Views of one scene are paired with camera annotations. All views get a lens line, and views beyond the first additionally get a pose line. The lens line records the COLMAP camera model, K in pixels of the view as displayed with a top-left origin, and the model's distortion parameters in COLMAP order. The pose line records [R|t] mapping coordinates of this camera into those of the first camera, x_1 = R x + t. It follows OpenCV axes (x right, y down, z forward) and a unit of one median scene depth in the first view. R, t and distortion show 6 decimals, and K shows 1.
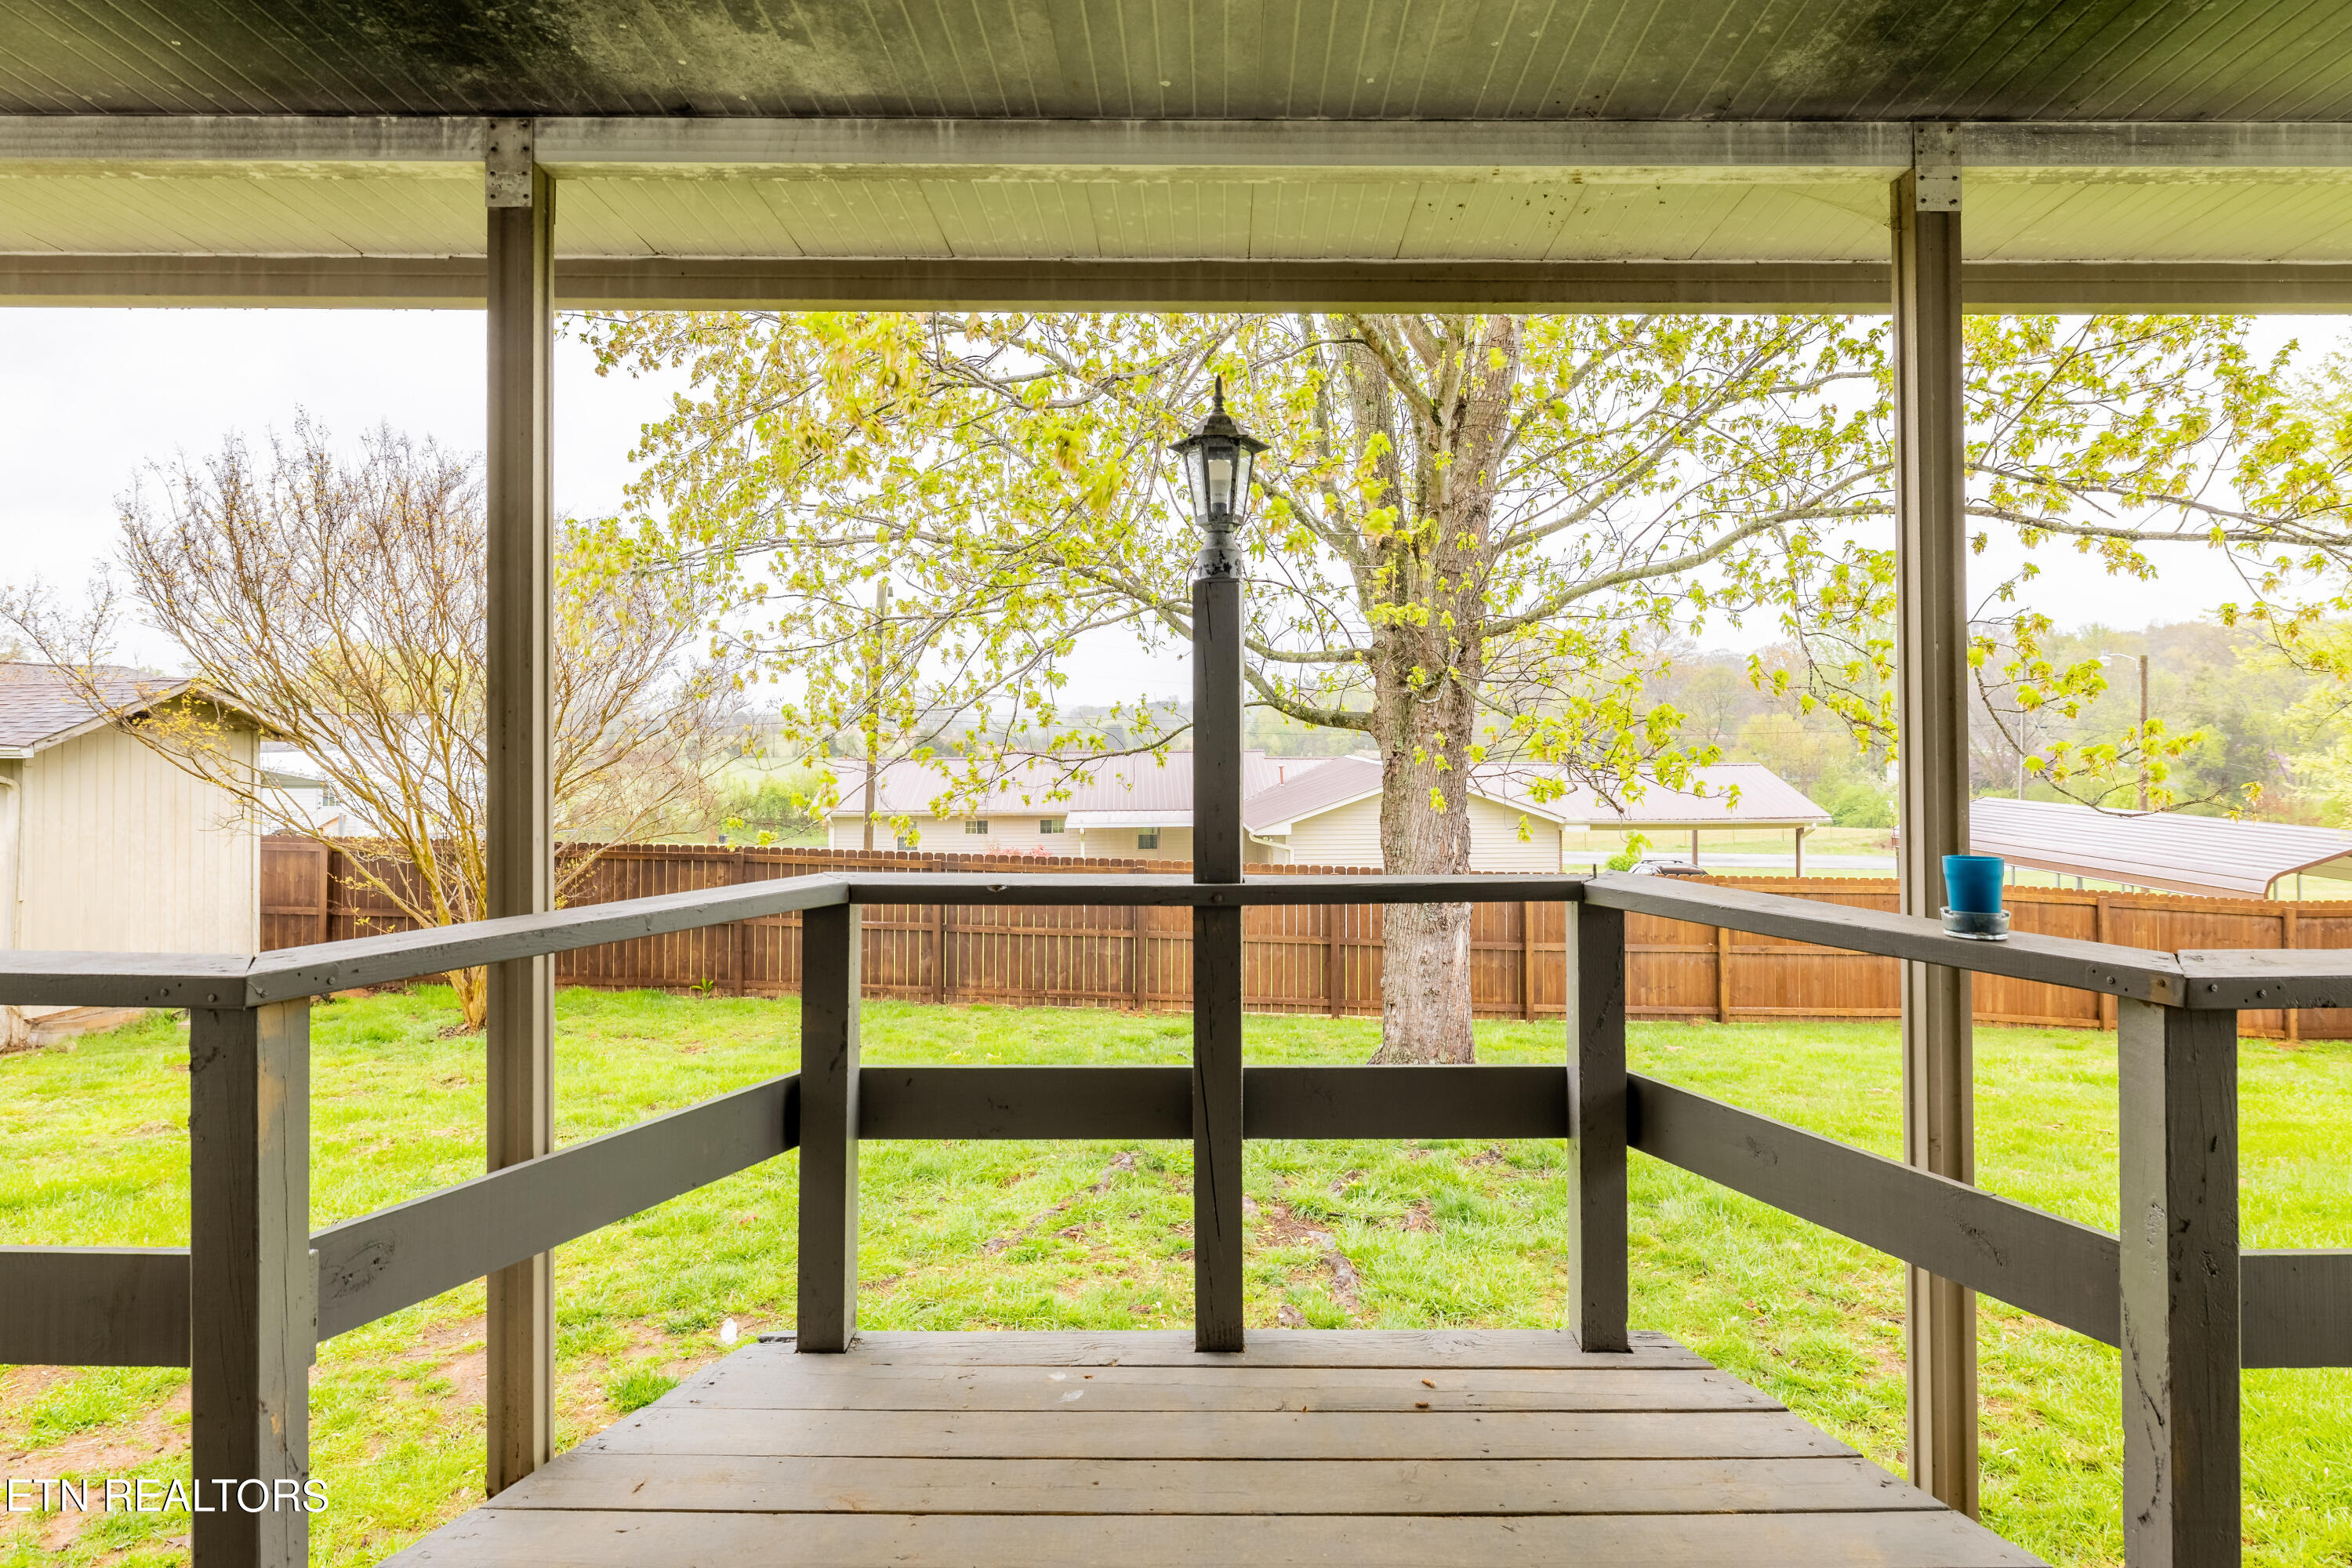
lens RADIAL K [[1327.0, 0, 1176.4], [0, 1327.0, 702.2], [0, 0, 1]] dist [0.001642, -0.001221]
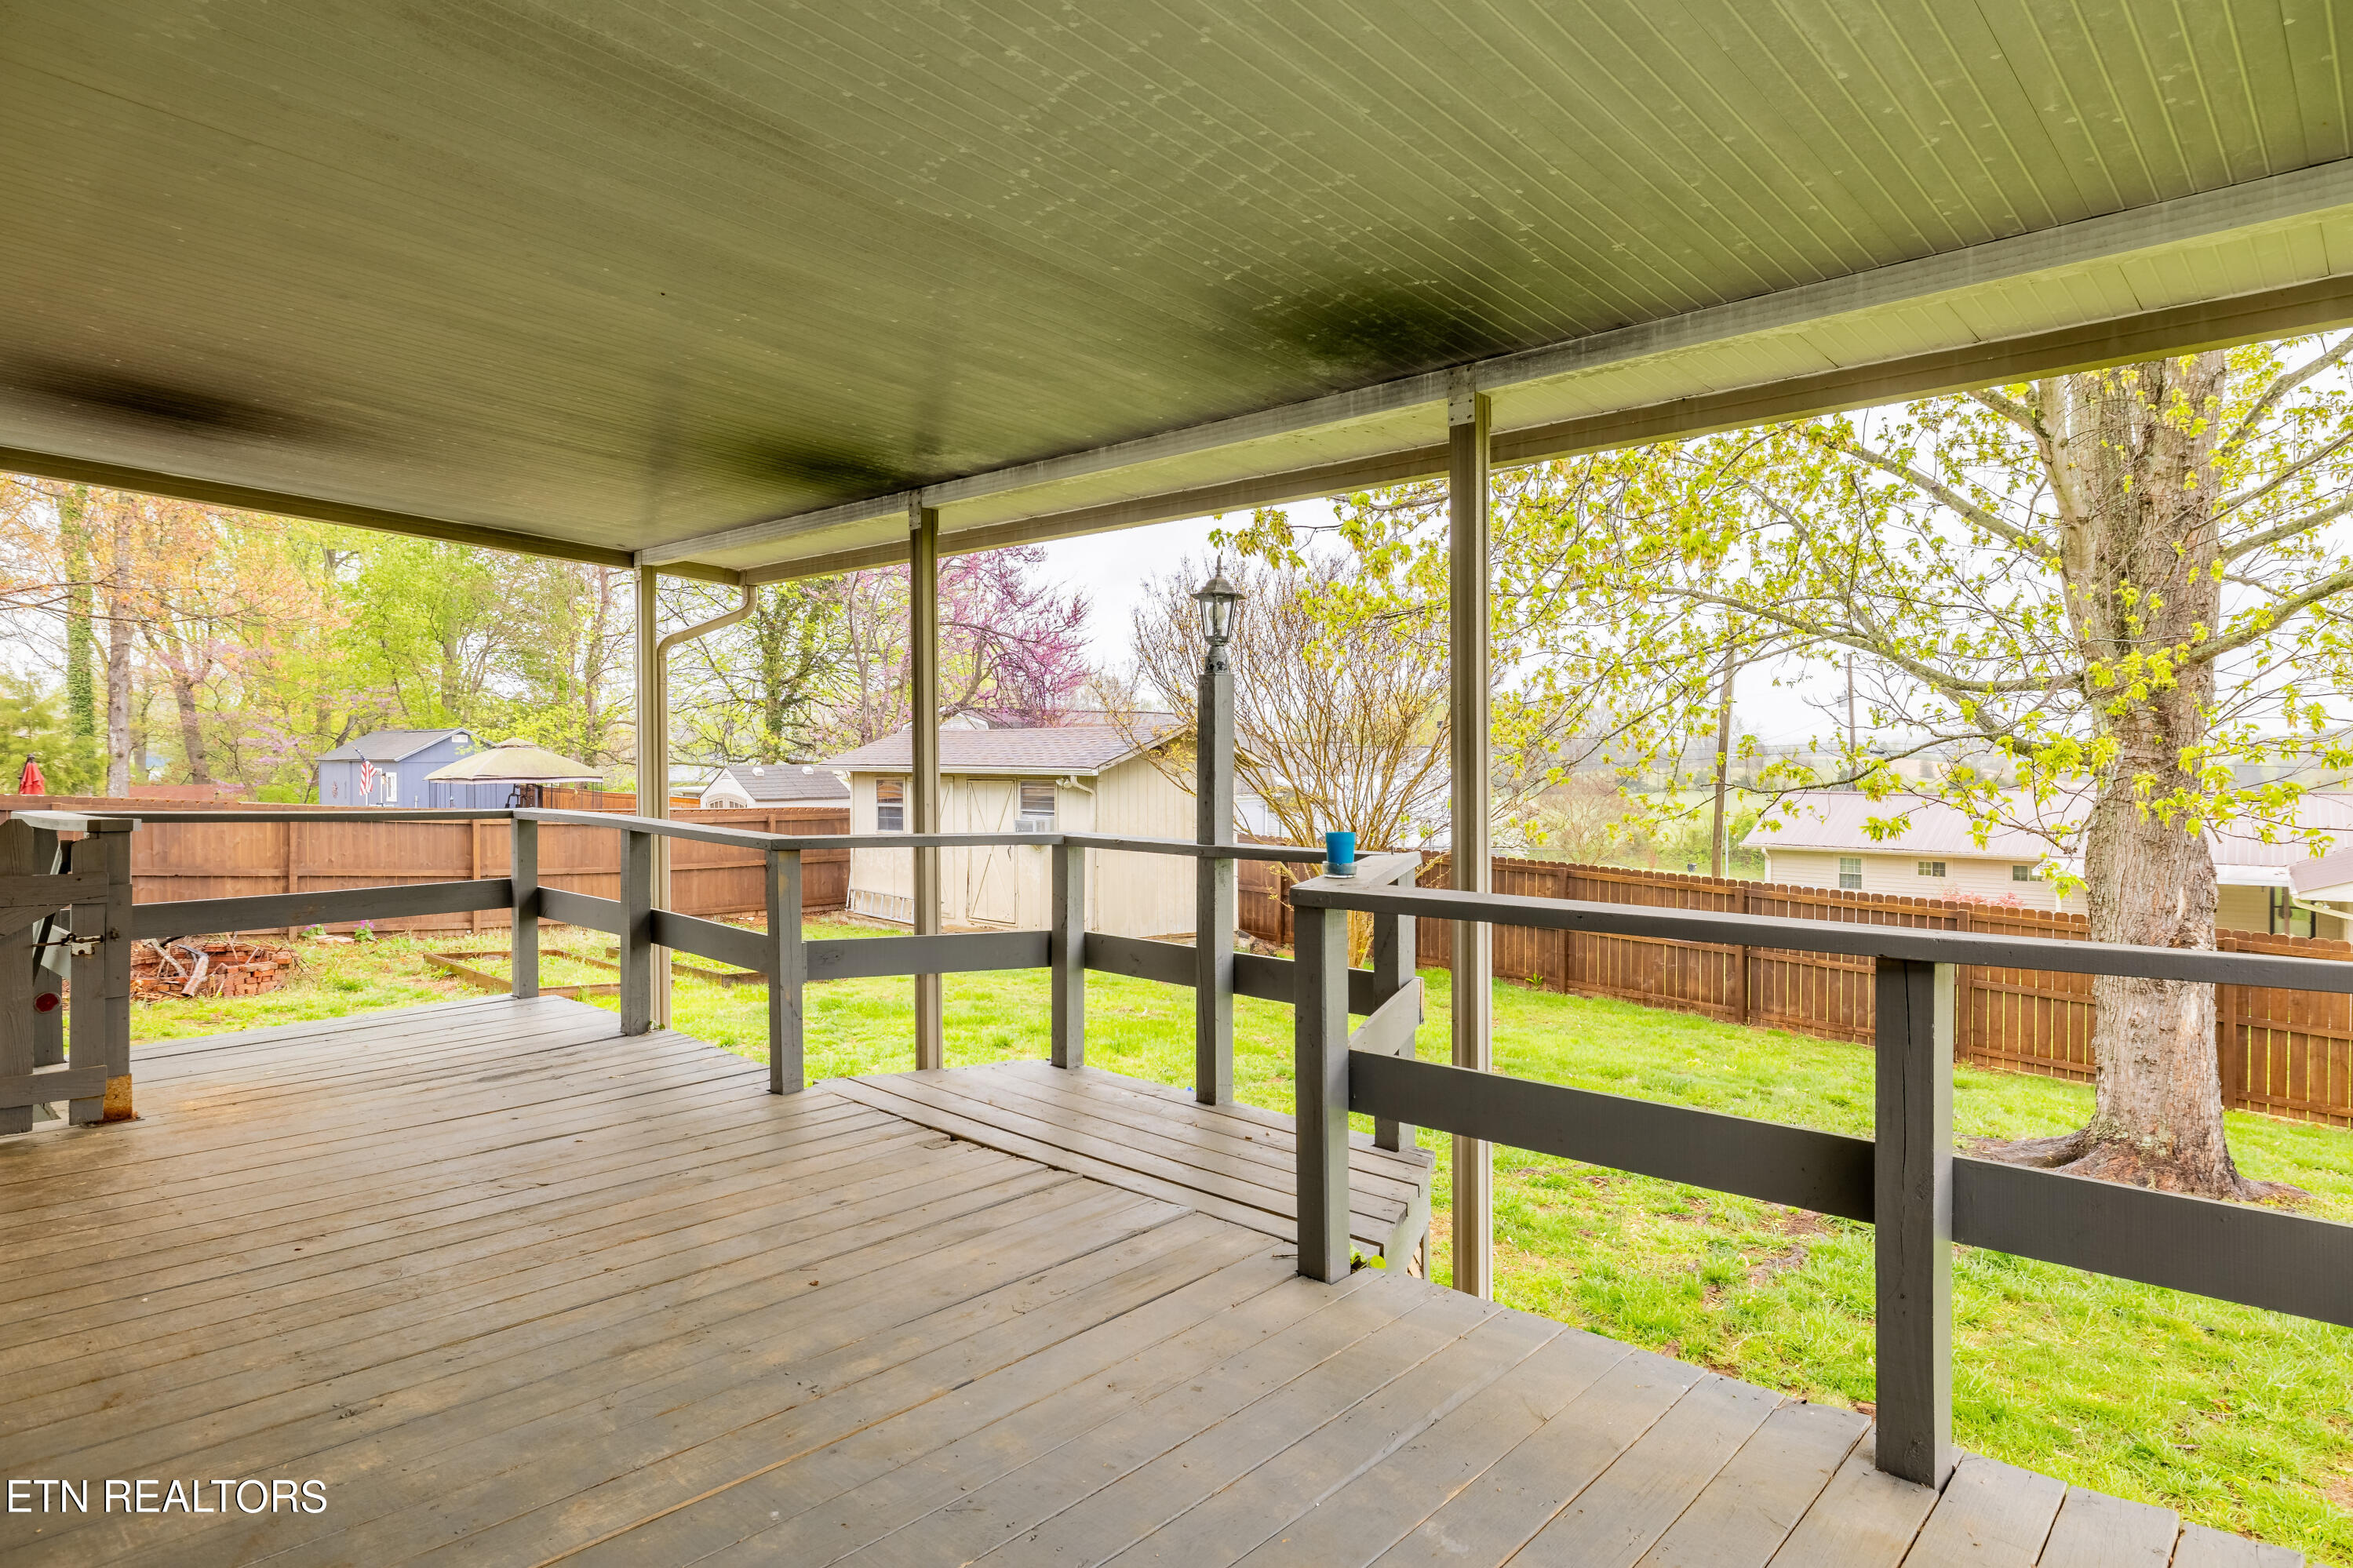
lens RADIAL K [[1327.6, 0, 1176.5], [0, 1327.6, 784.0], [0, 0, 1]] dist [0.003107, 0.000510]
pose [[0.721891, 0.017855, -0.691776, 0.296036], [0.008024, 0.999384, 0.034167, -0.001568], [0.691960, -0.030216, 0.721303, -0.074235]]
